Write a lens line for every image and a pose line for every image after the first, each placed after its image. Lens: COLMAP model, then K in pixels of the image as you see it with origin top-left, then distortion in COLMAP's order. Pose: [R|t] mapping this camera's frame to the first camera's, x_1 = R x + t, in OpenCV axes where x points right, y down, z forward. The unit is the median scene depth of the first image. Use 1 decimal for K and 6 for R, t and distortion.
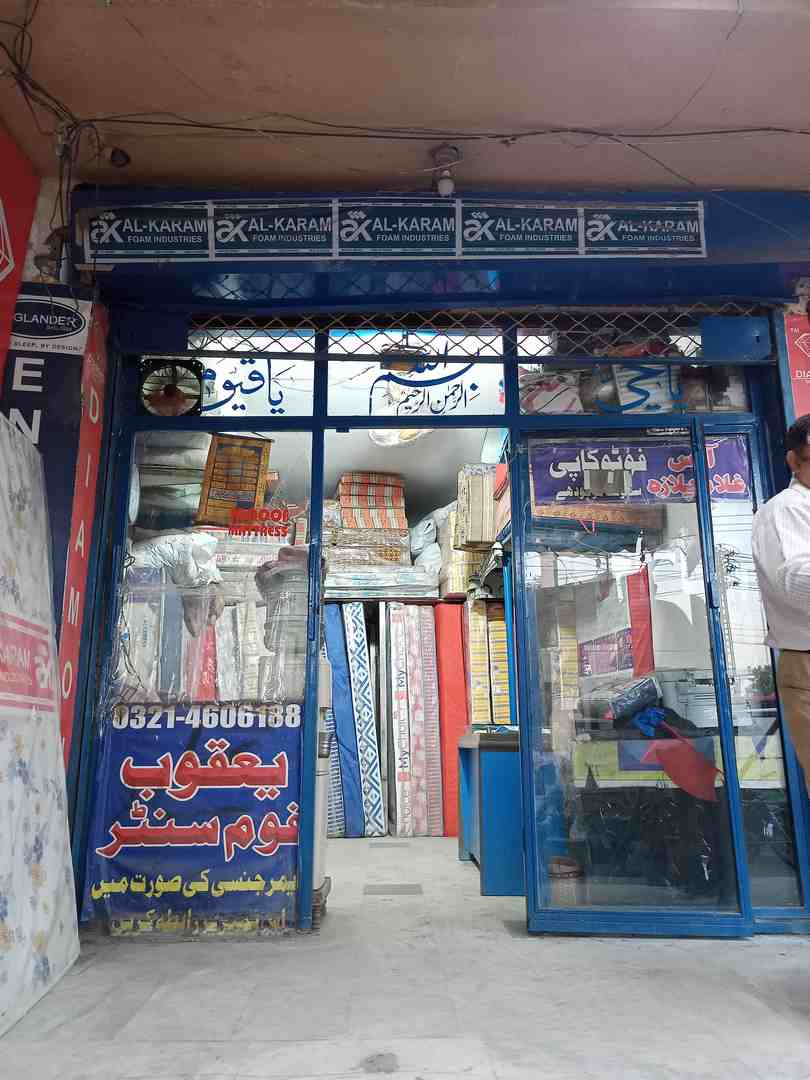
lens RADIAL K [[885.2, 0, 403.8], [0, 885.2, 538.8], [0, 0, 1]] dist [-0.007003, -0.018358]
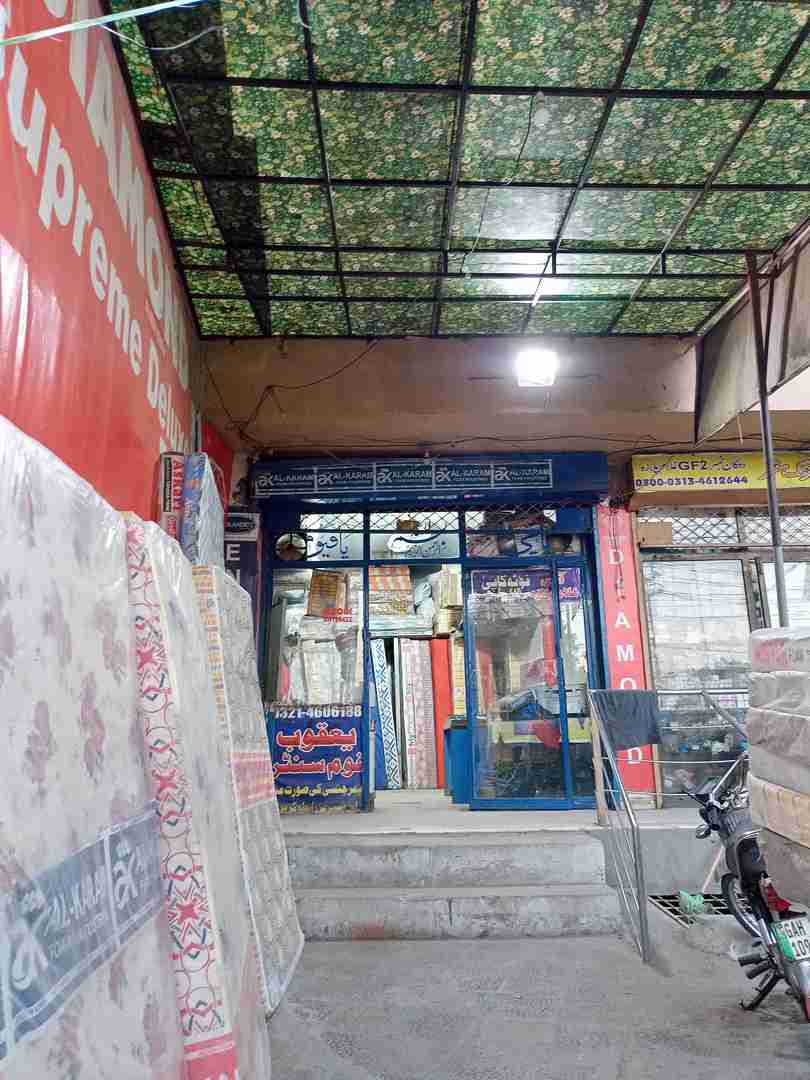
lens RADIAL K [[885.2, 0, 405.4], [0, 885.2, 508.0], [0, 0, 1]] dist [-0.007003, -0.018358]
pose [[0.999884, -0.014771, -0.003671, 0.001934], [0.014633, 0.999270, -0.035283, -0.186523], [0.004190, 0.035225, 0.999371, -1.011663]]
